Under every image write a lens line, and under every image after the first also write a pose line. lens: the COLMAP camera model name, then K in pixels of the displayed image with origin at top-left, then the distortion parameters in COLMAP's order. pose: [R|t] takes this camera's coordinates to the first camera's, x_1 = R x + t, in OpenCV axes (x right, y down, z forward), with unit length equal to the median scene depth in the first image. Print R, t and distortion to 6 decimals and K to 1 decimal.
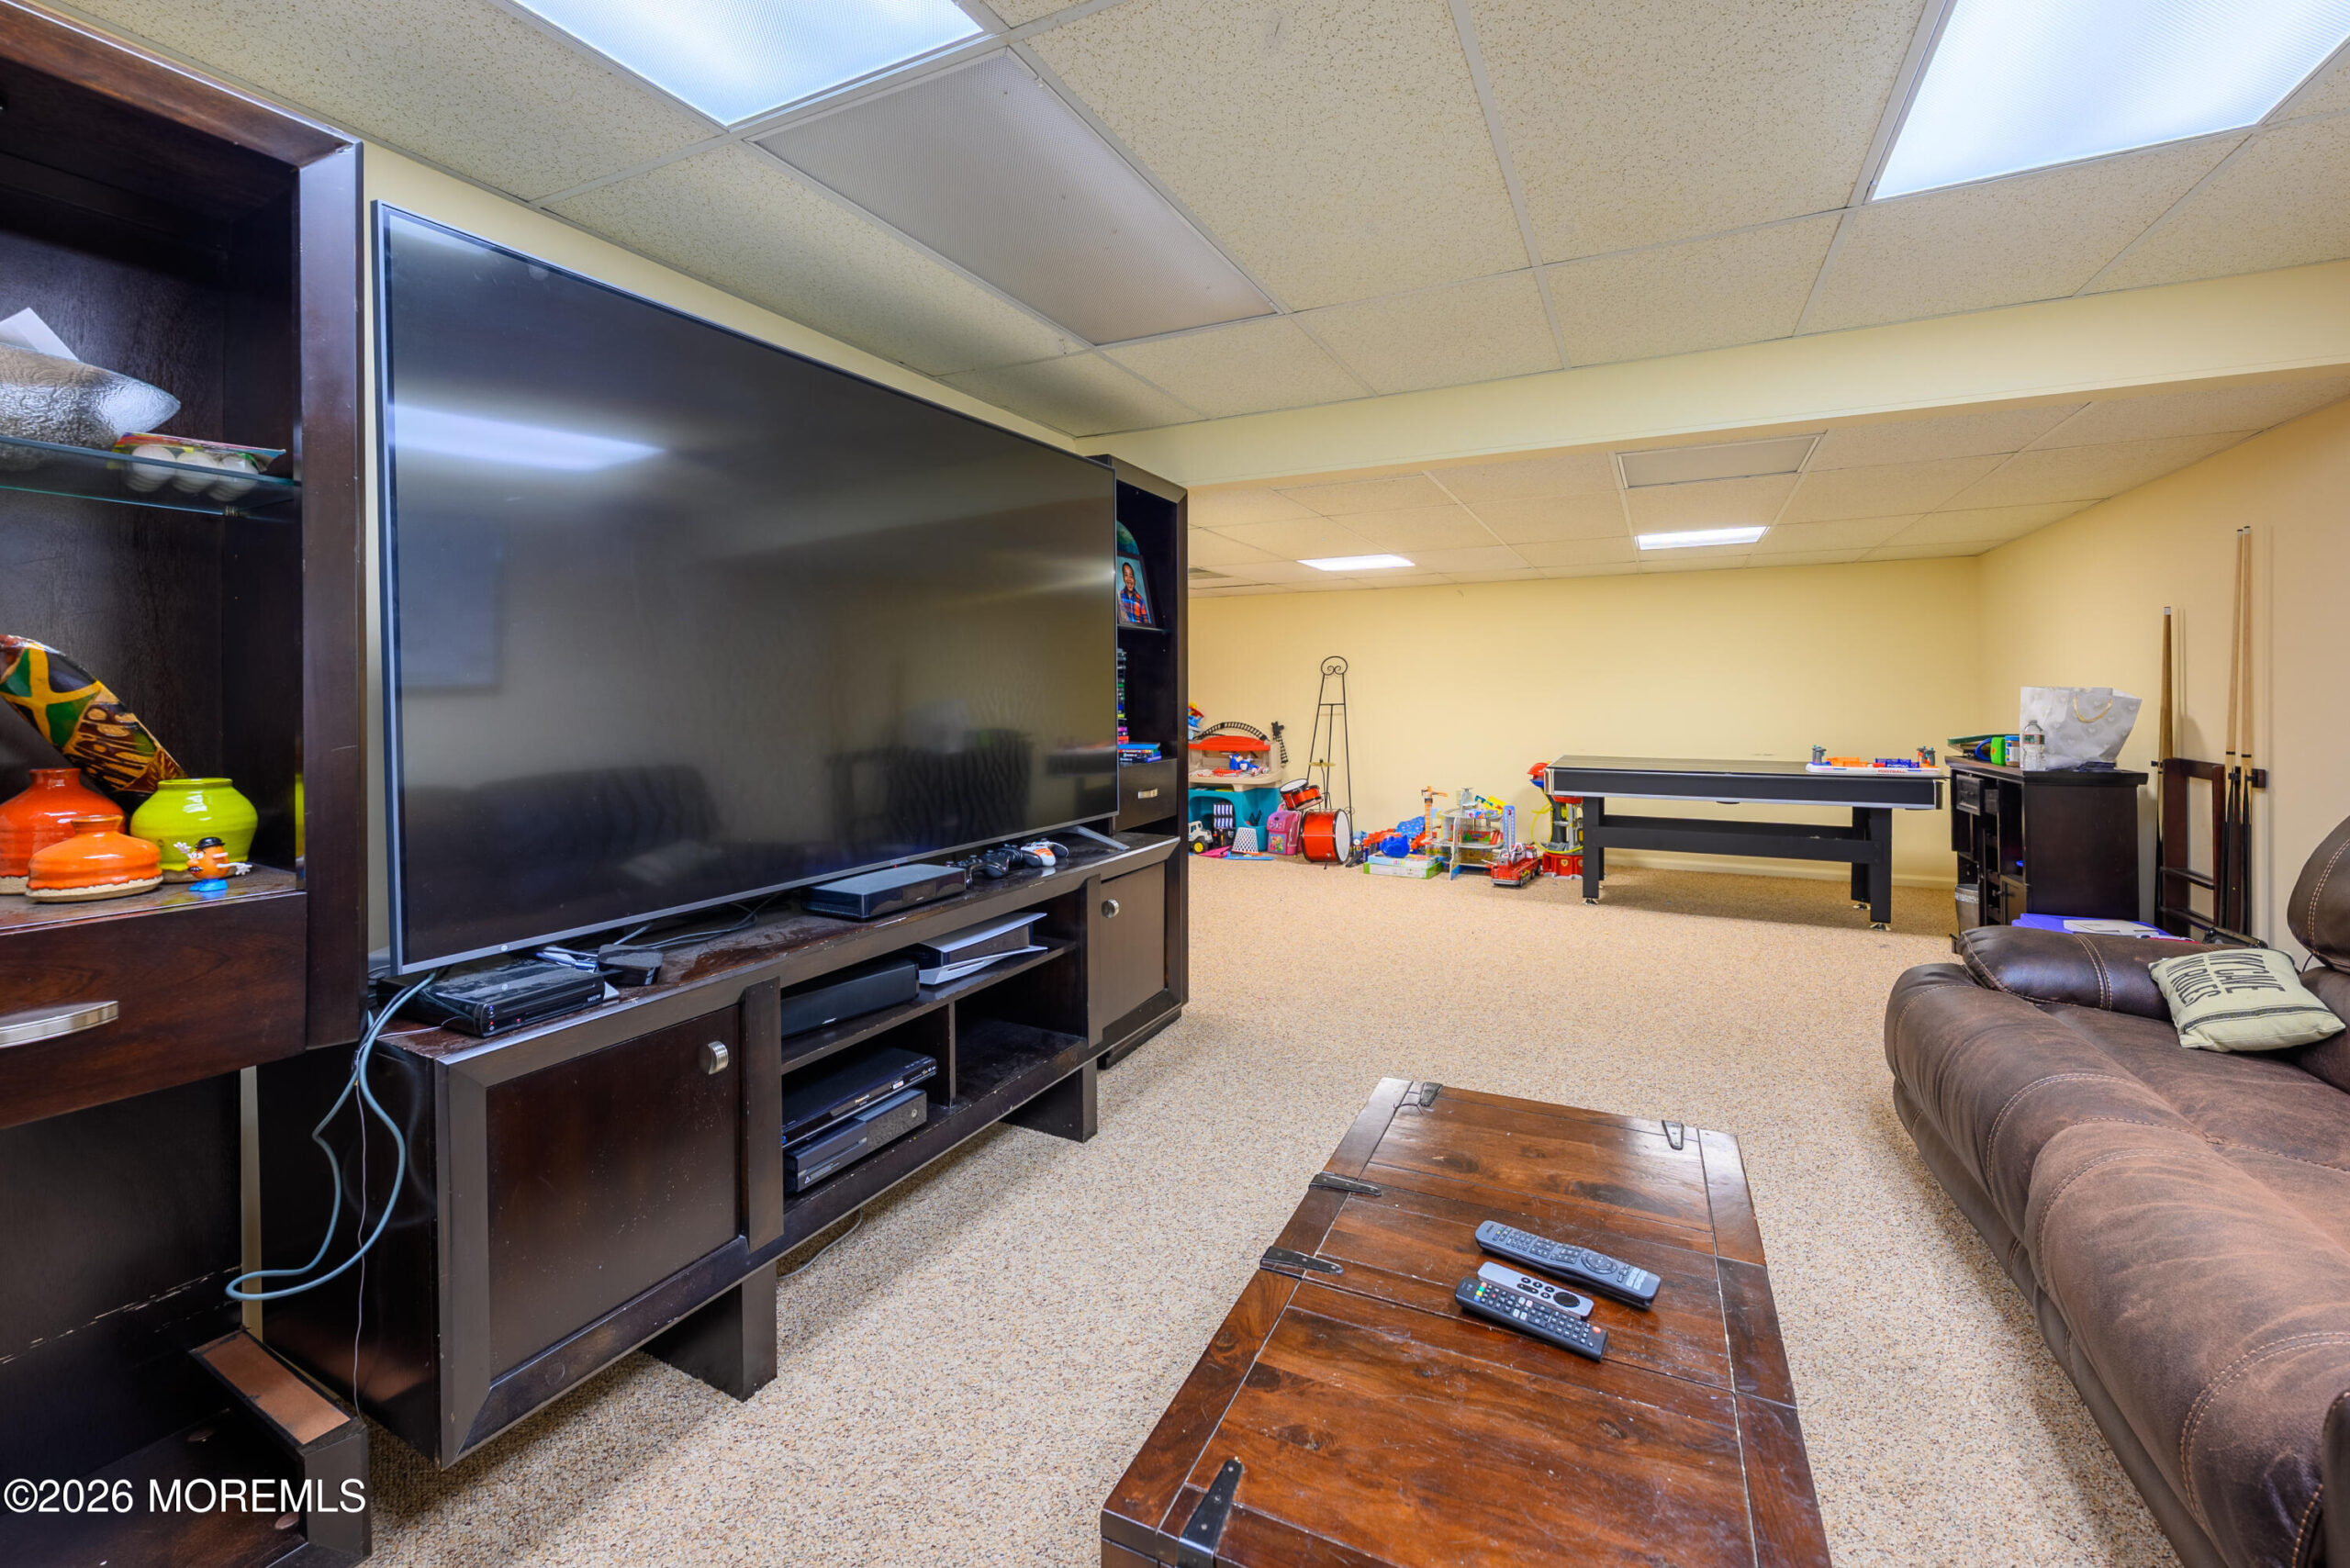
lens RADIAL K [[960.0, 0, 1188.6], [0, 960.0, 689.0], [0, 0, 1]] dist [-0.000110, 0.000067]
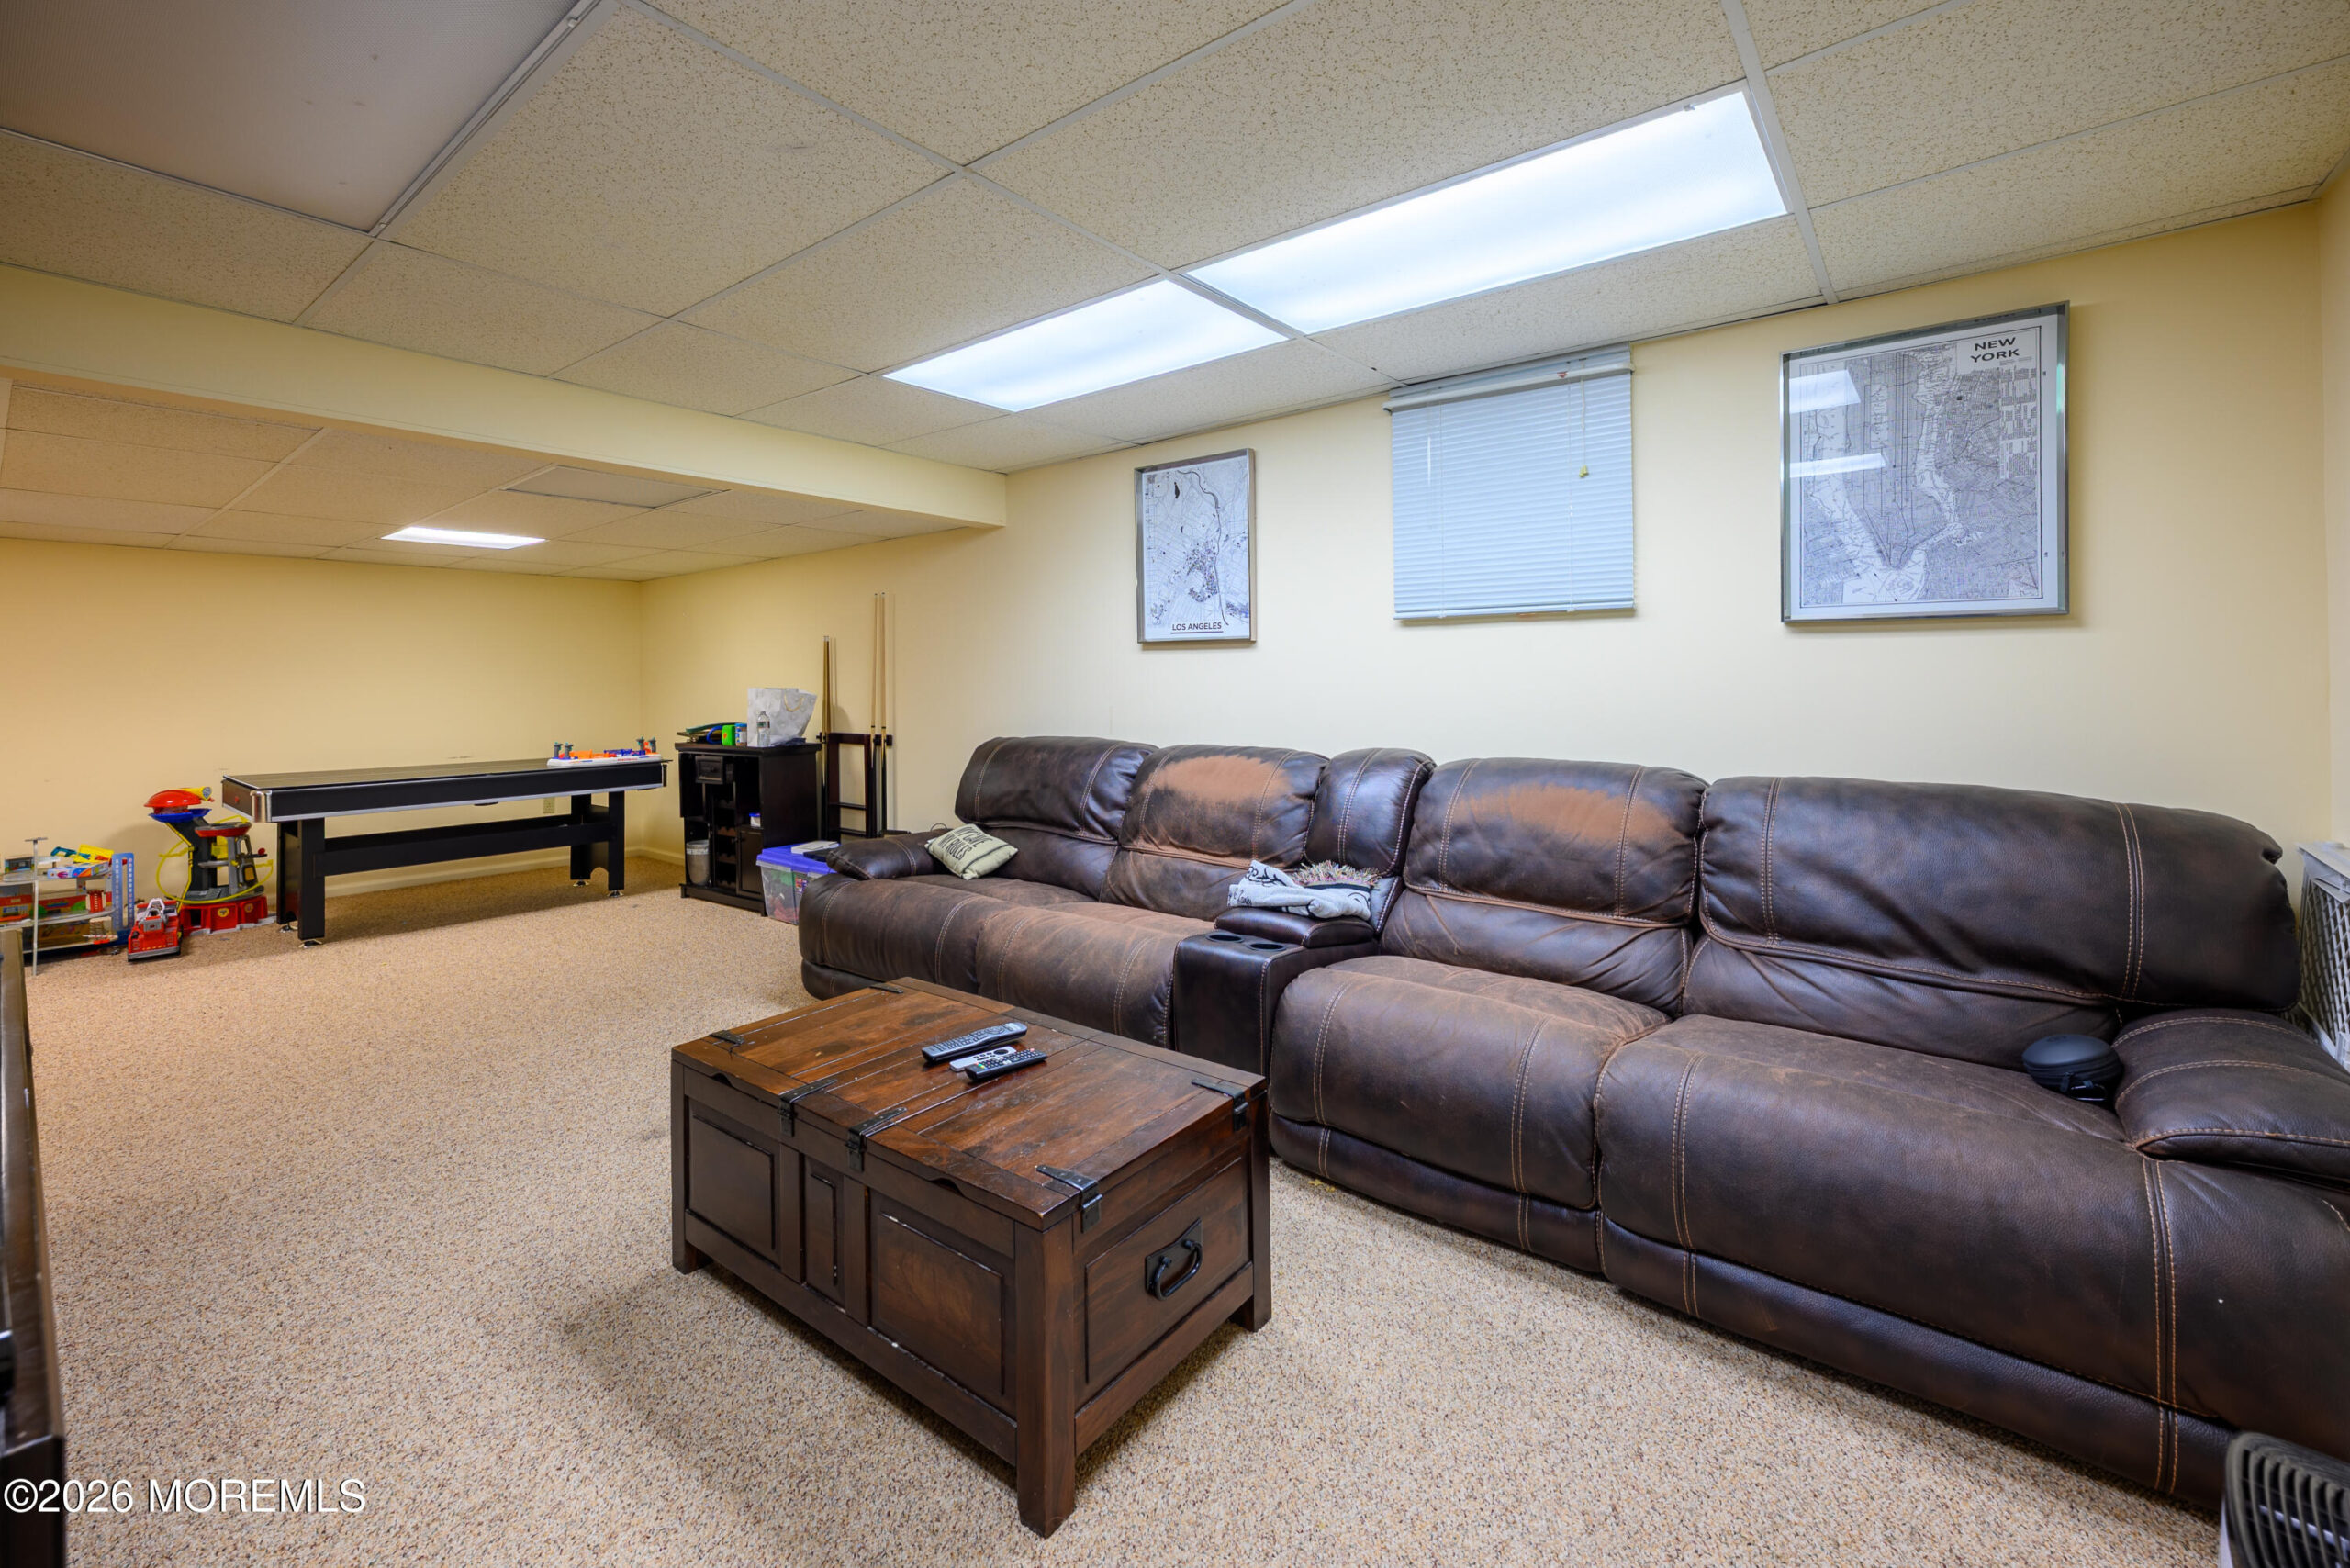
lens RADIAL K [[960.0, 0, 1188.6], [0, 960.0, 689.0], [0, 0, 1]] dist [-0.000110, 0.000067]
pose [[0.201814, -0.002621, 0.979420, -0.321475], [0.005019, 0.999986, 0.001642, 0.000383], [-0.979411, 0.004584, 0.201824, 0.092043]]
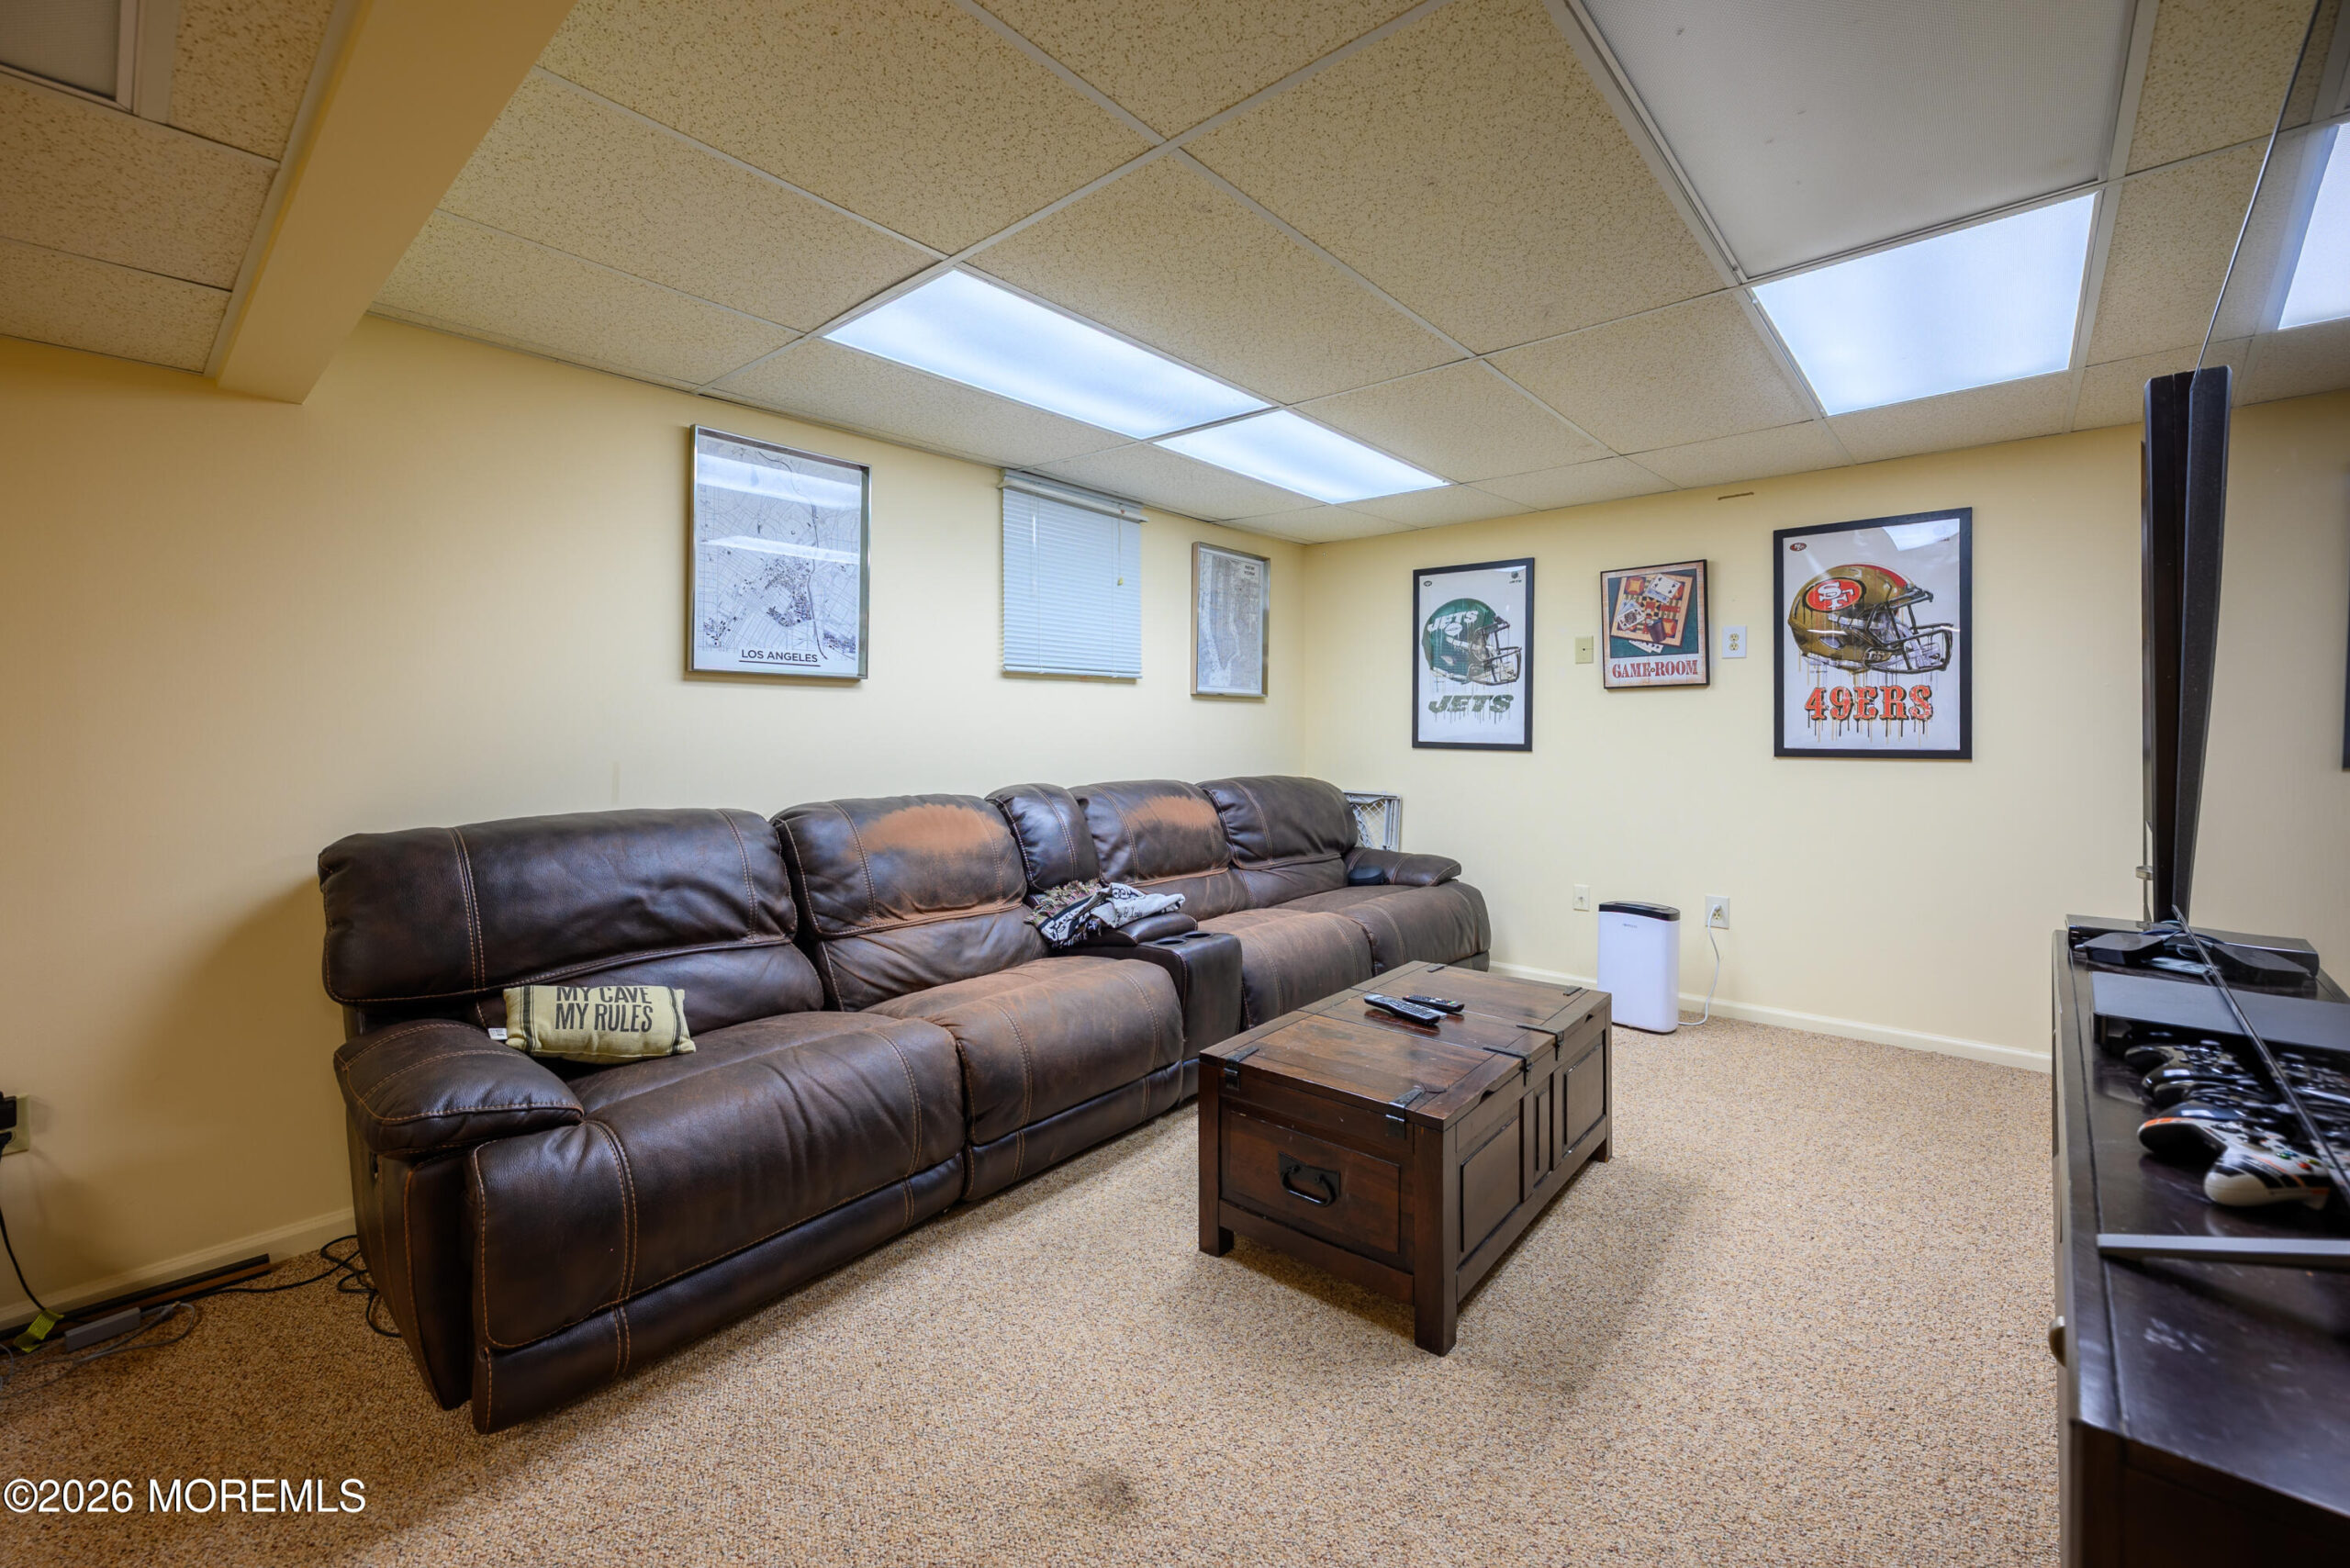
lens RADIAL K [[944.6, 0, 1176.6], [0, 944.6, 739.9], [0, 0, 1]] dist [-0.003017, -0.000166]
pose [[-0.964002, 0.004897, 0.265850, 0.090946], [0.008307, 0.999897, 0.011702, 0.000051], [-0.265765, 0.013489, -0.963943, 0.874115]]
